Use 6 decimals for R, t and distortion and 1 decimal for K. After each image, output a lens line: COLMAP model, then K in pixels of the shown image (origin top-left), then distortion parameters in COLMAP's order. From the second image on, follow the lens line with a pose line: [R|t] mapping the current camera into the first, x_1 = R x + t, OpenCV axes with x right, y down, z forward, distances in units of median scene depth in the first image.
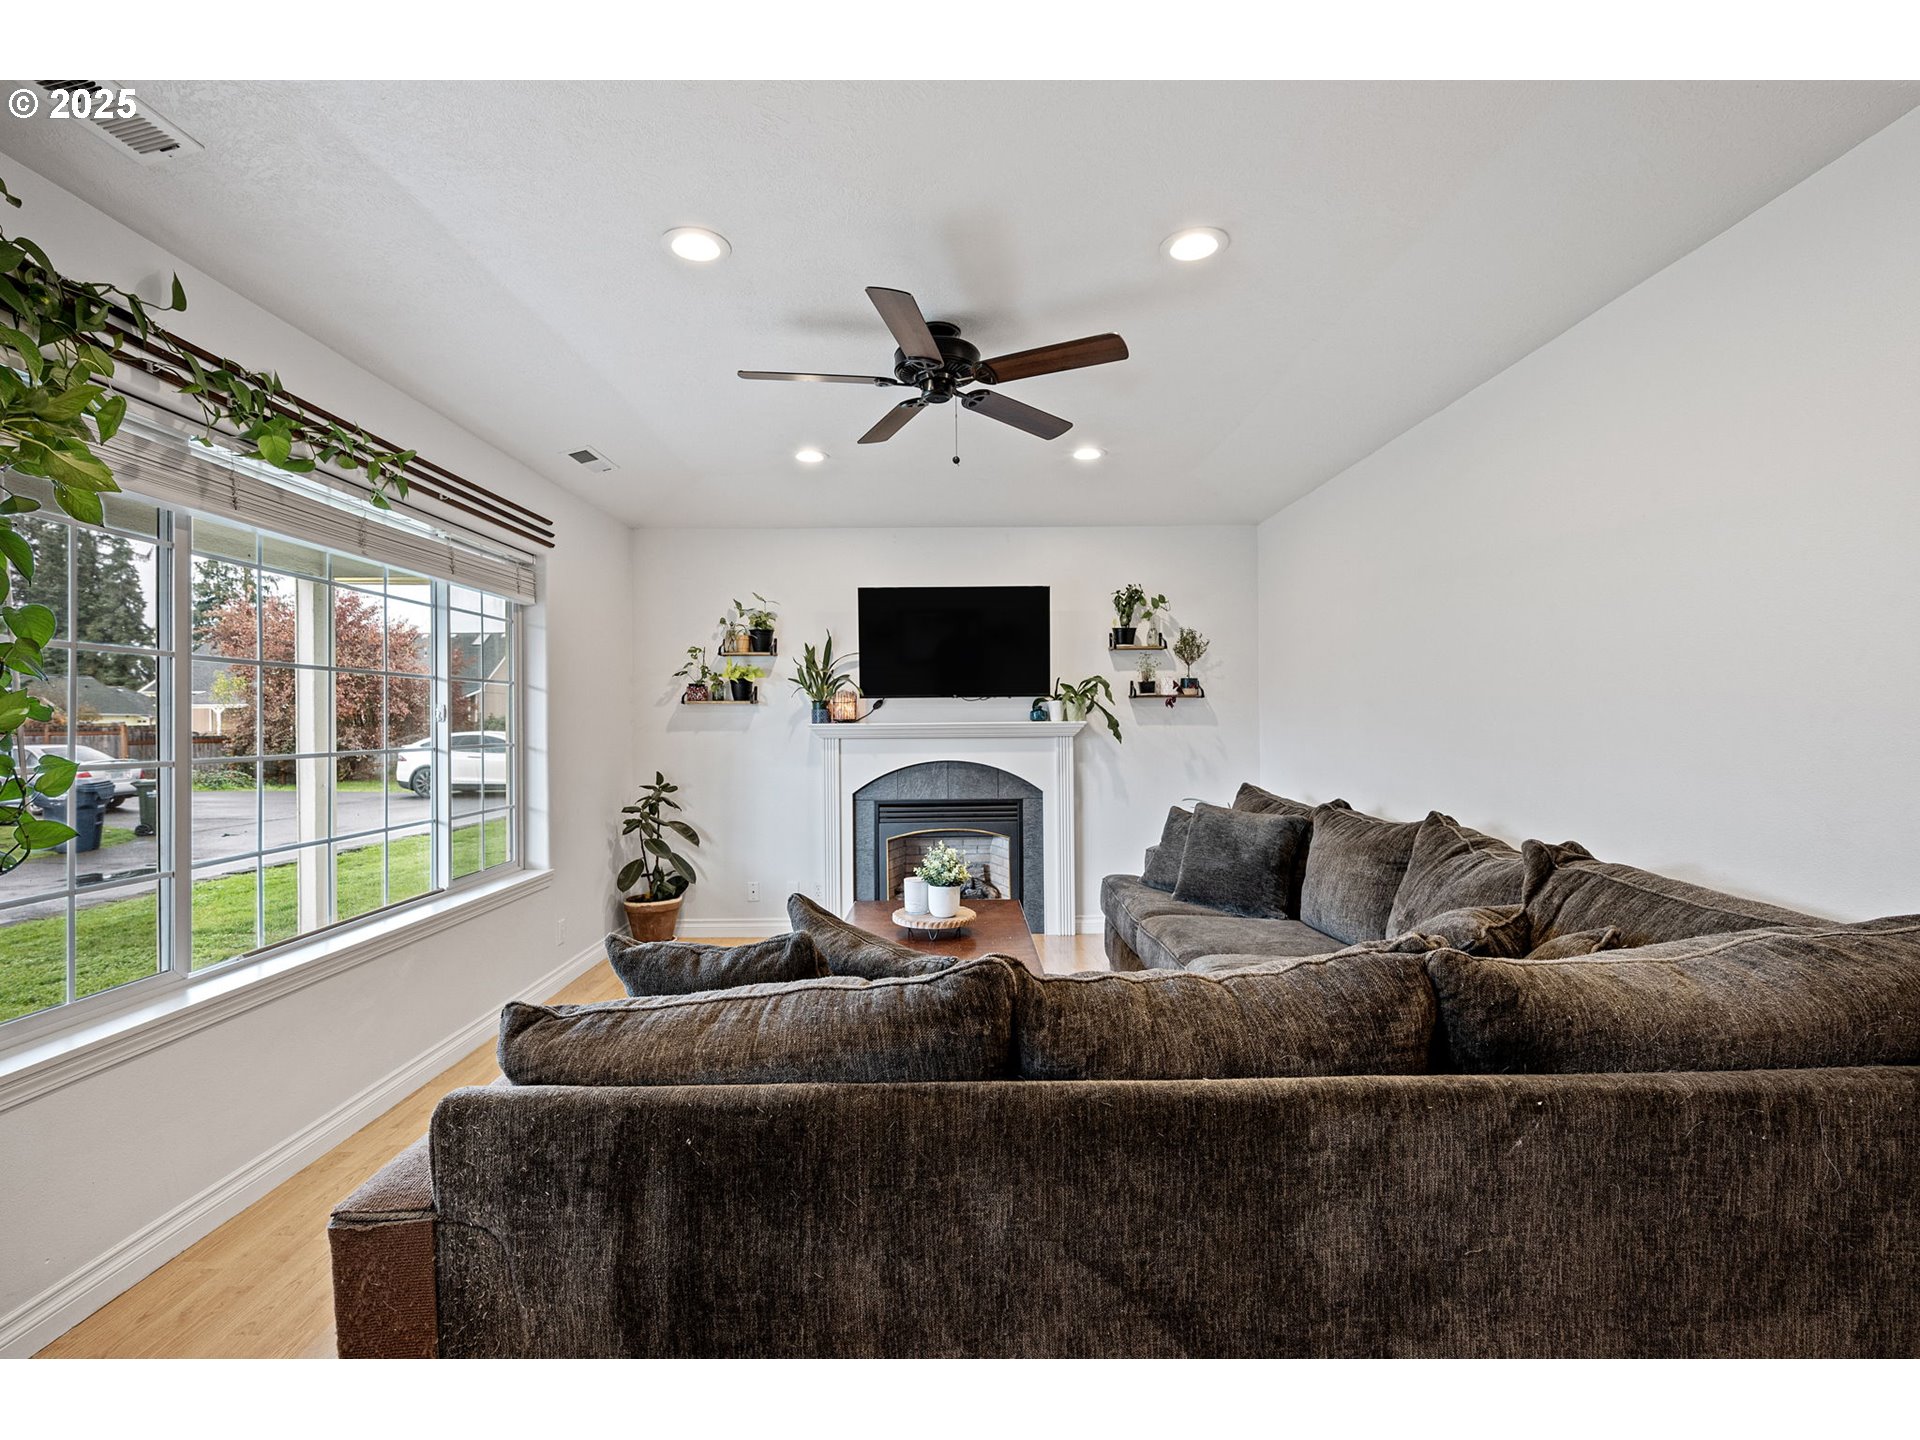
lens RADIAL K [[870.3, 0, 954.6], [0, 870.3, 715.1], [0, 0, 1]] dist [-0.001152, -0.000283]
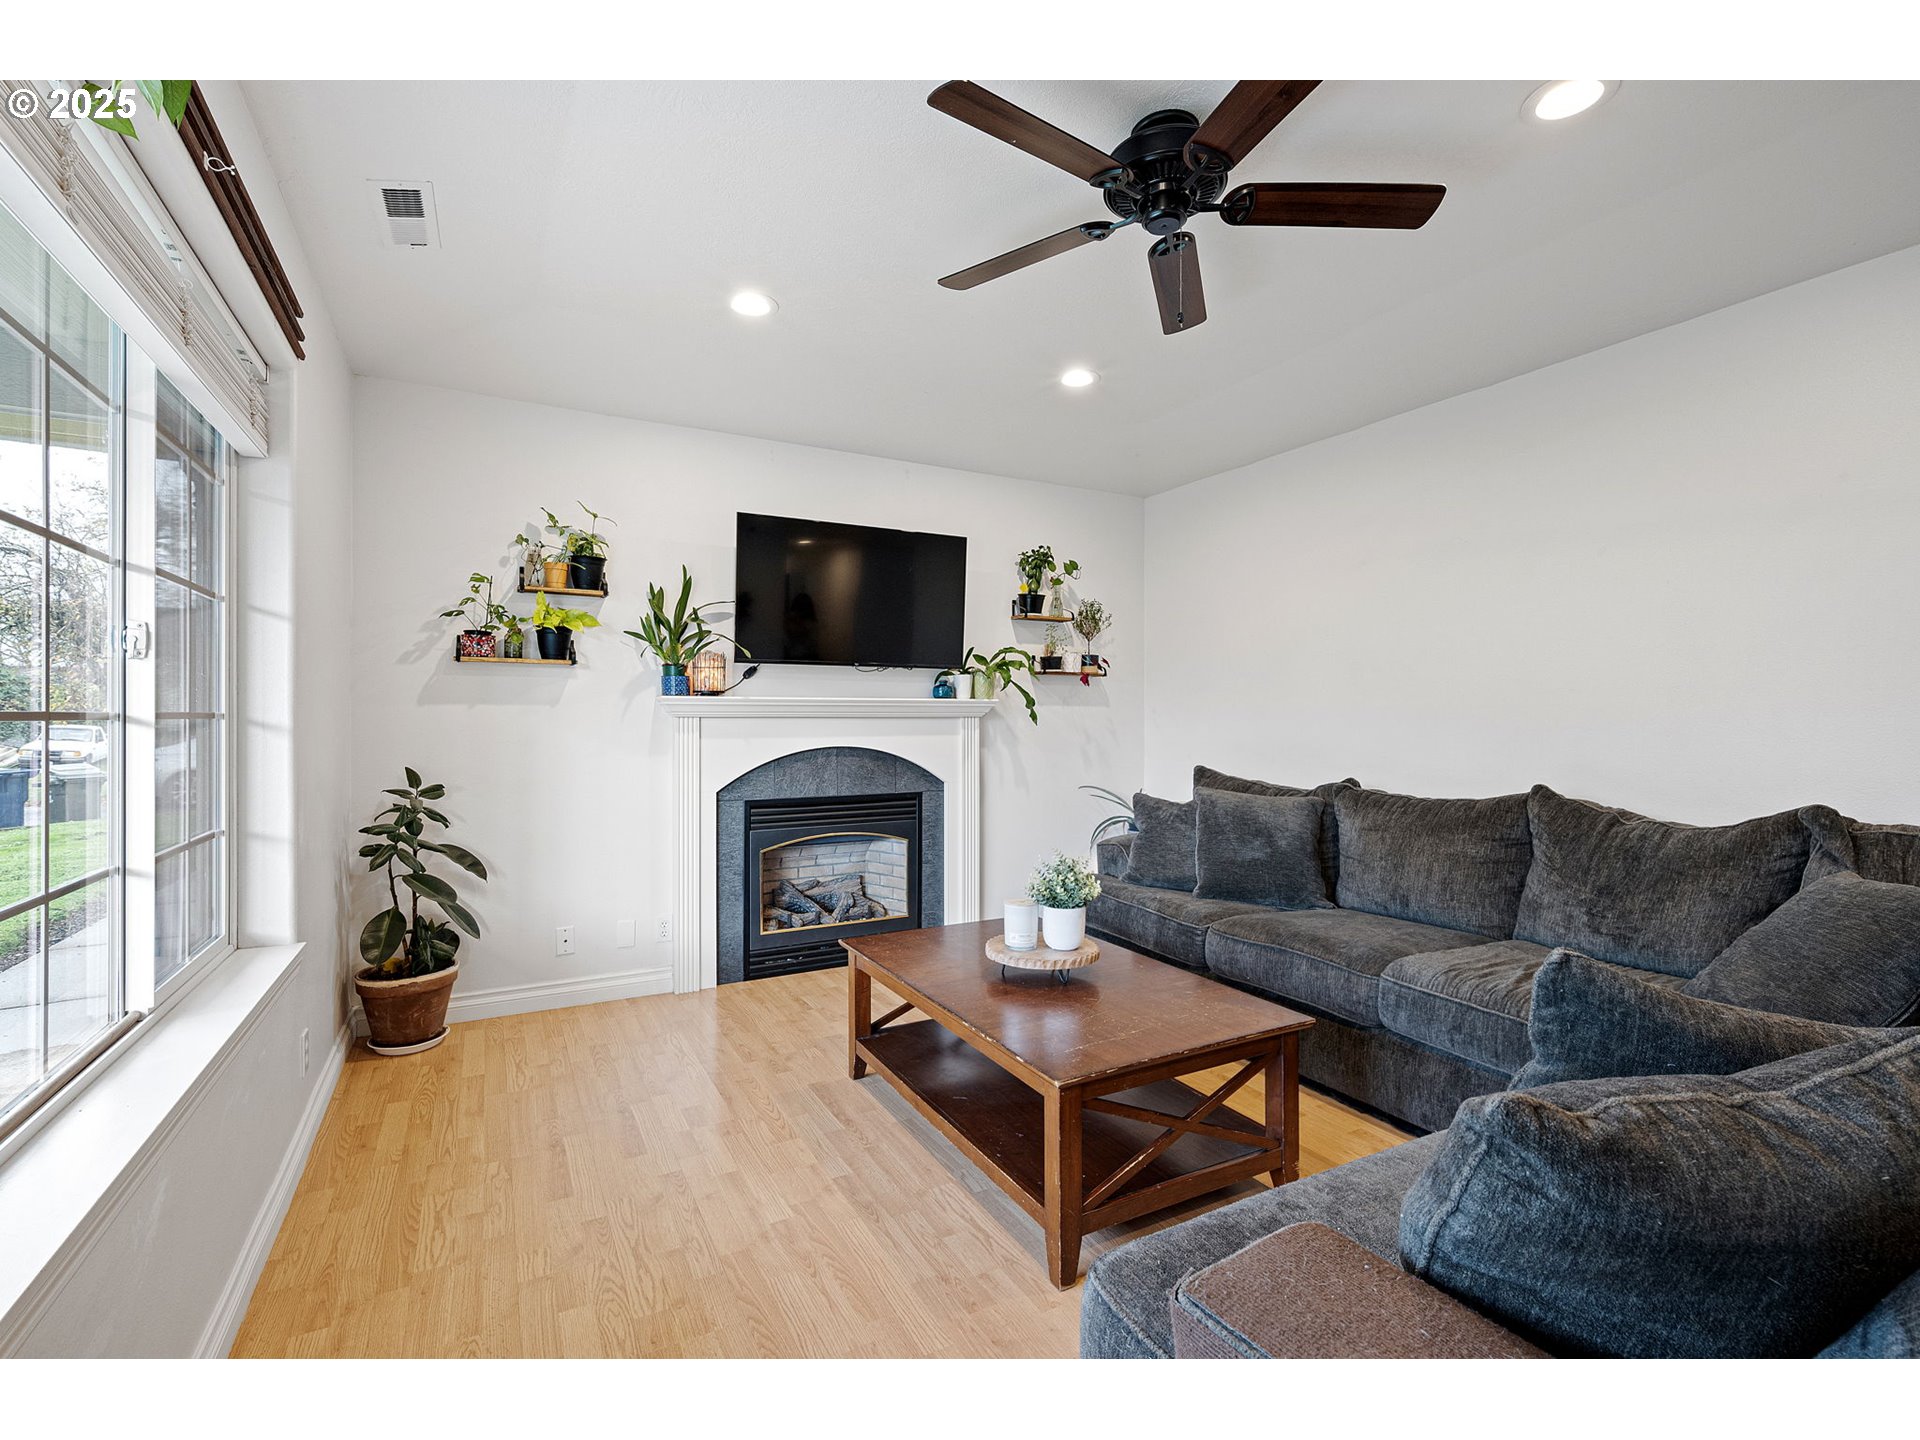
lens RADIAL K [[870.3, 0, 950.1], [0, 870.3, 716.4], [0, 0, 1]] dist [-0.001152, -0.000283]
pose [[0.881914, 0.009413, 0.471315, -0.292276], [-0.011538, 0.999932, 0.001619, 0.022948], [-0.471268, -0.006866, 0.881963, 0.260830]]
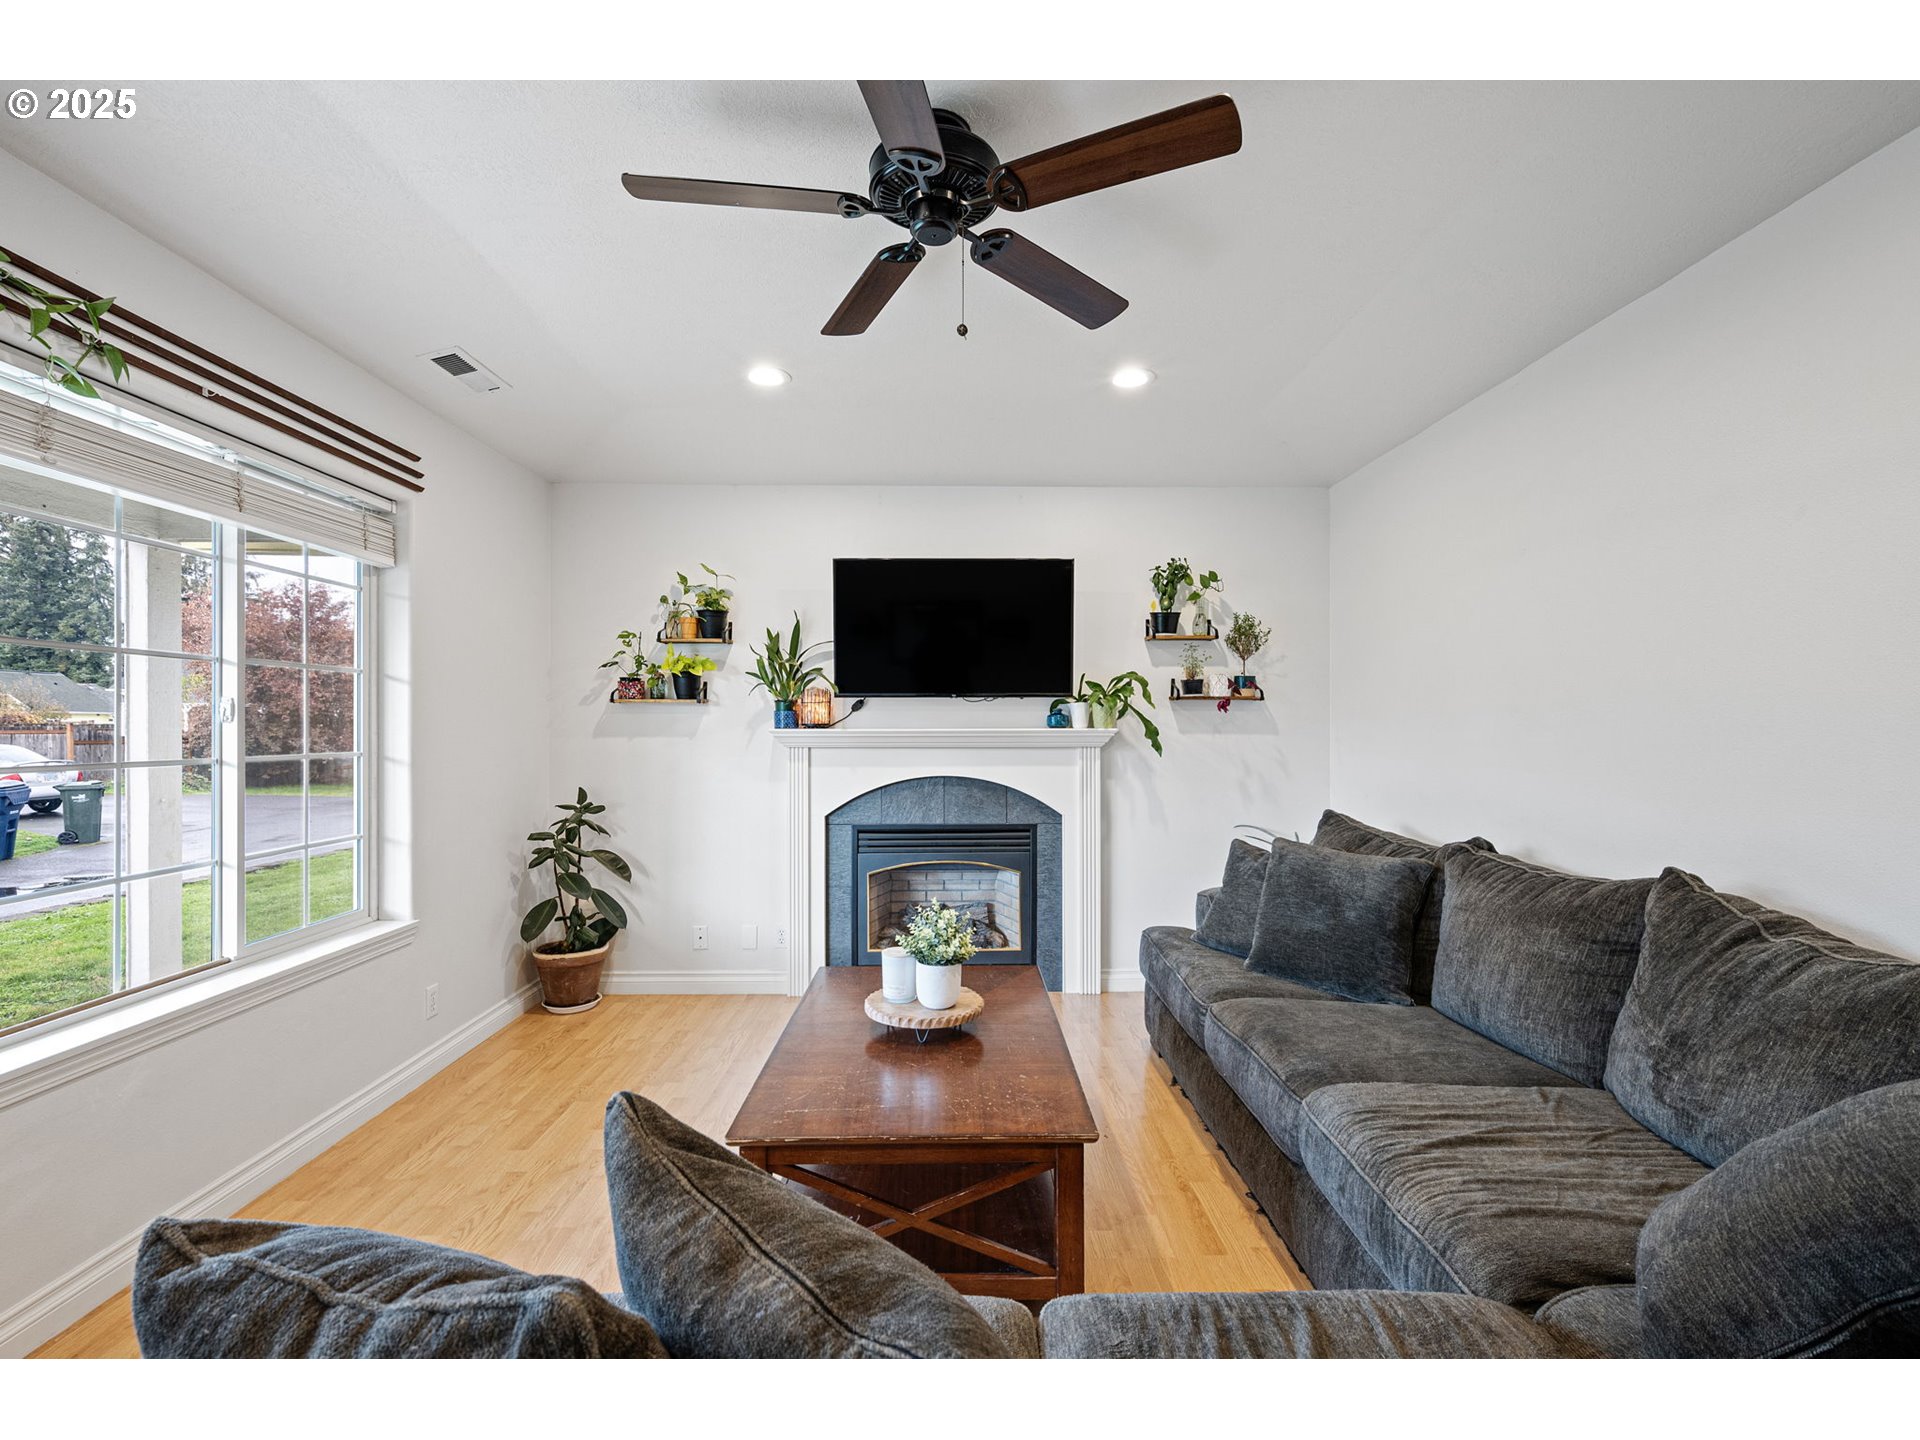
lens RADIAL K [[870.3, 0, 961.4], [0, 870.3, 724.0], [0, 0, 1]] dist [-0.001152, -0.000283]
pose [[0.999877, 0.008062, 0.013445, -0.003074], [-0.008113, 0.999960, 0.003746, 0.001135], [-0.013414, -0.003855, 0.999903, 0.198072]]
